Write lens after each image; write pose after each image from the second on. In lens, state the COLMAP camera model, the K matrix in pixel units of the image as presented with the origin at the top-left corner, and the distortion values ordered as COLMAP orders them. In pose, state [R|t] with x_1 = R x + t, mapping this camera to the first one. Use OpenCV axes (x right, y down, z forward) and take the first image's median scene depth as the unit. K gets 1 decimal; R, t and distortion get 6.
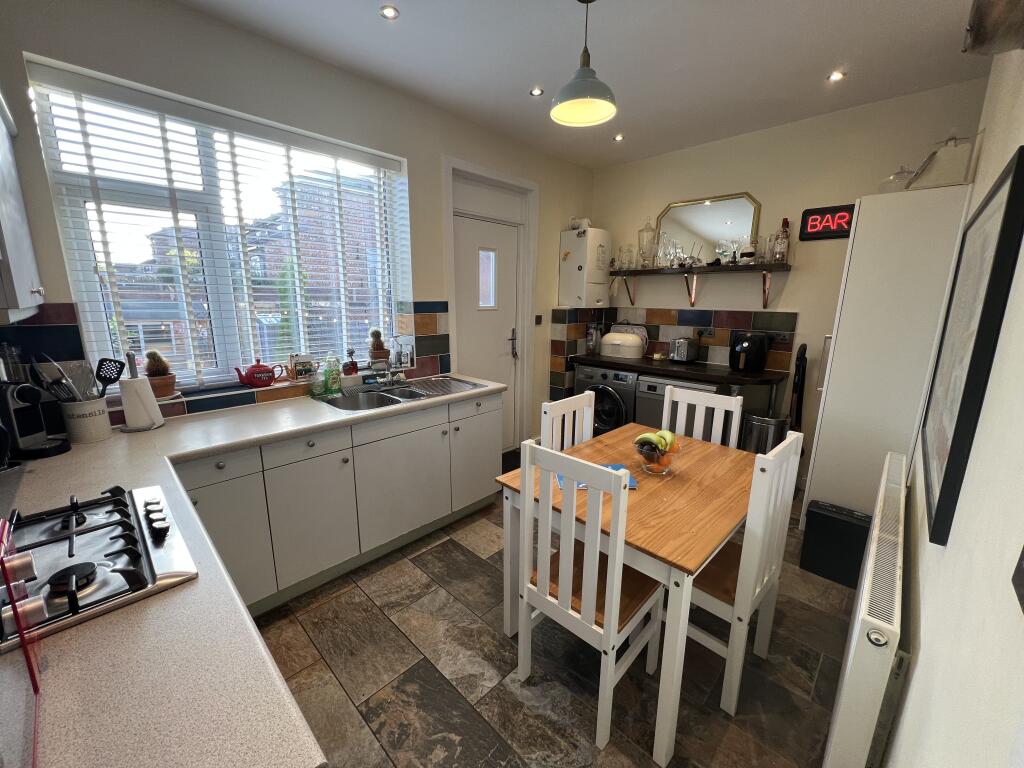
lens RADIAL K [[409.4, 0, 508.8], [0, 409.4, 382.0], [0, 0, 1]] dist [-0.002194, -0.000072]
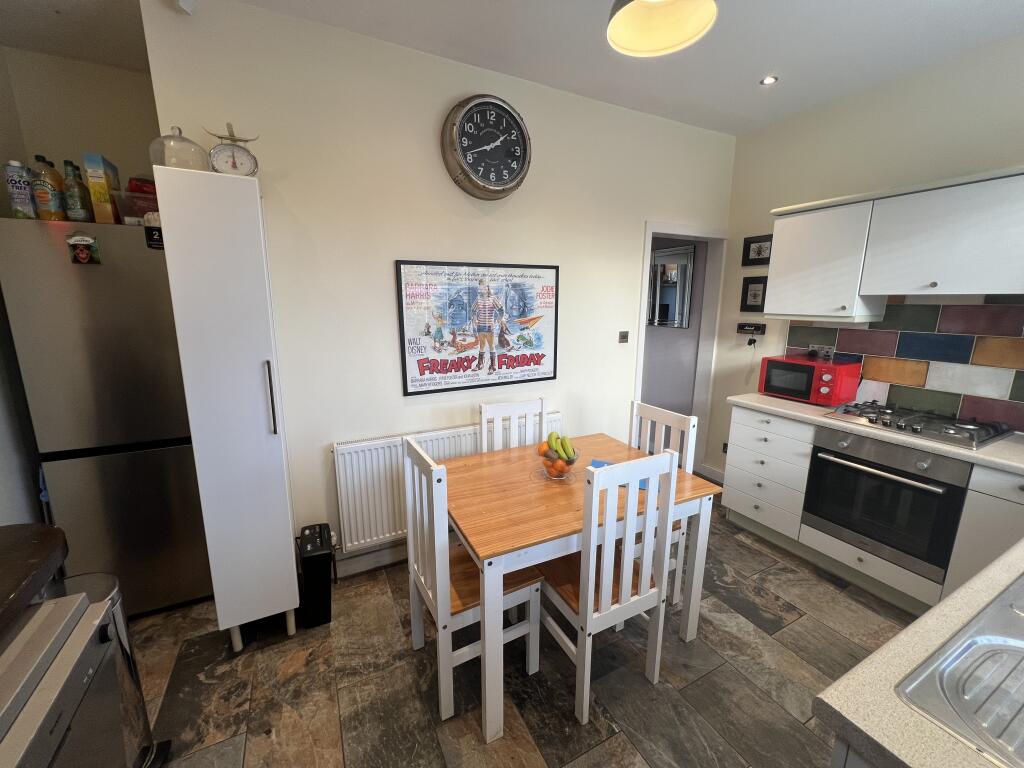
lens RADIAL K [[409.4, 0, 508.8], [0, 409.4, 382.0], [0, 0, 1]] dist [-0.002194, -0.000072]
pose [[-0.946778, -0.074796, 0.313077, 0.093365], [0.056649, 0.918730, 0.390802, -0.235985], [-0.316864, 0.387738, -0.865596, 1.050073]]
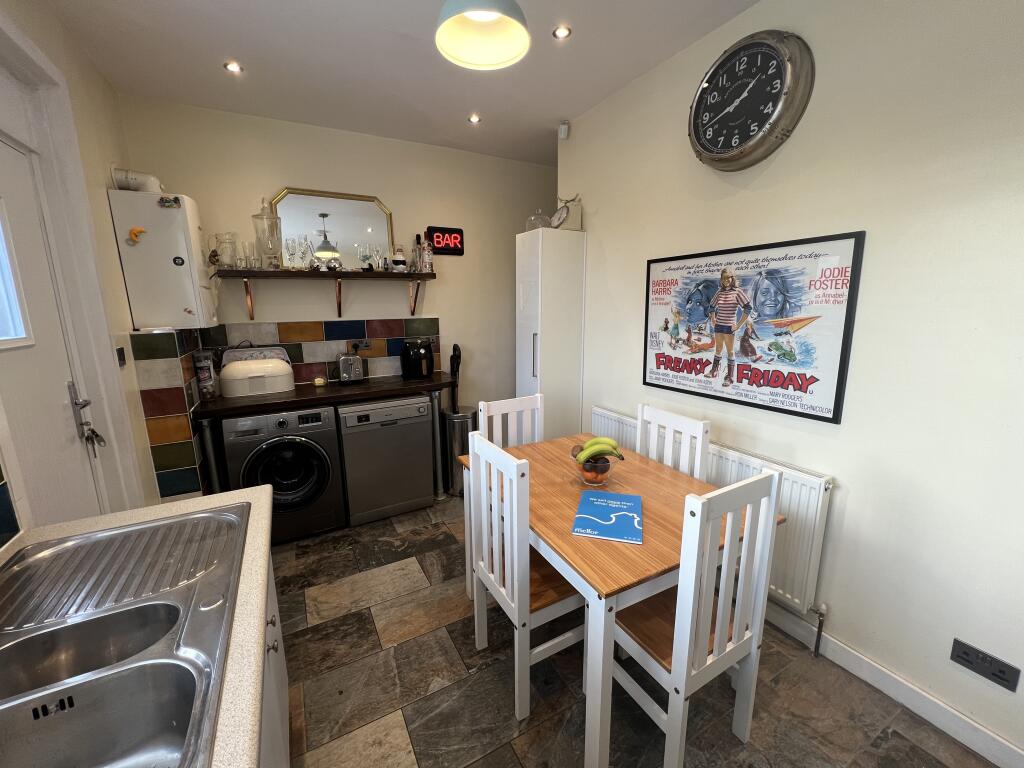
lens RADIAL K [[408.9, 0, 508.6], [0, 408.9, 383.1], [0, 0, 1]] dist [-0.001947, -0.000722]
pose [[0.292521, -0.194539, 0.936262, -0.323145], [0.212707, 0.967796, 0.134635, -0.104054], [-0.932302, 0.159766, 0.324481, 0.475036]]
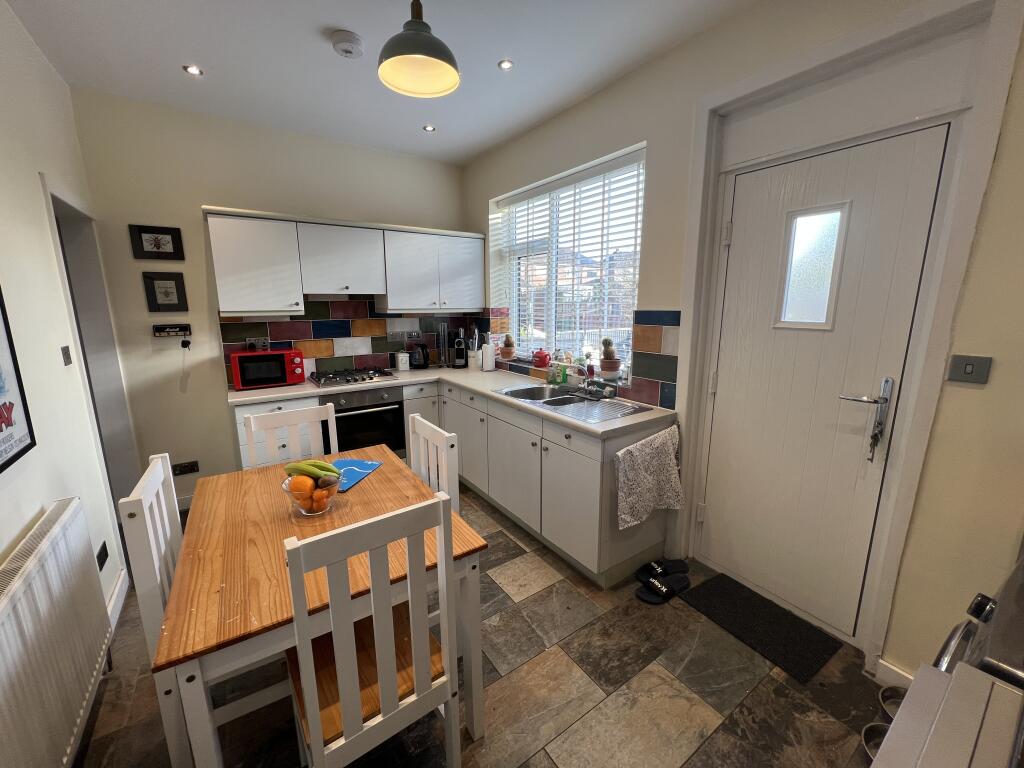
lens RADIAL K [[409.4, 0, 508.8], [0, 409.4, 382.0], [0, 0, 1]] dist [-0.002194, -0.000072]
pose [[-0.196183, 0.179237, -0.964047, 0.592615], [-0.200796, 0.954975, 0.218412, -0.168132], [0.959788, 0.236425, -0.151360, 0.820520]]
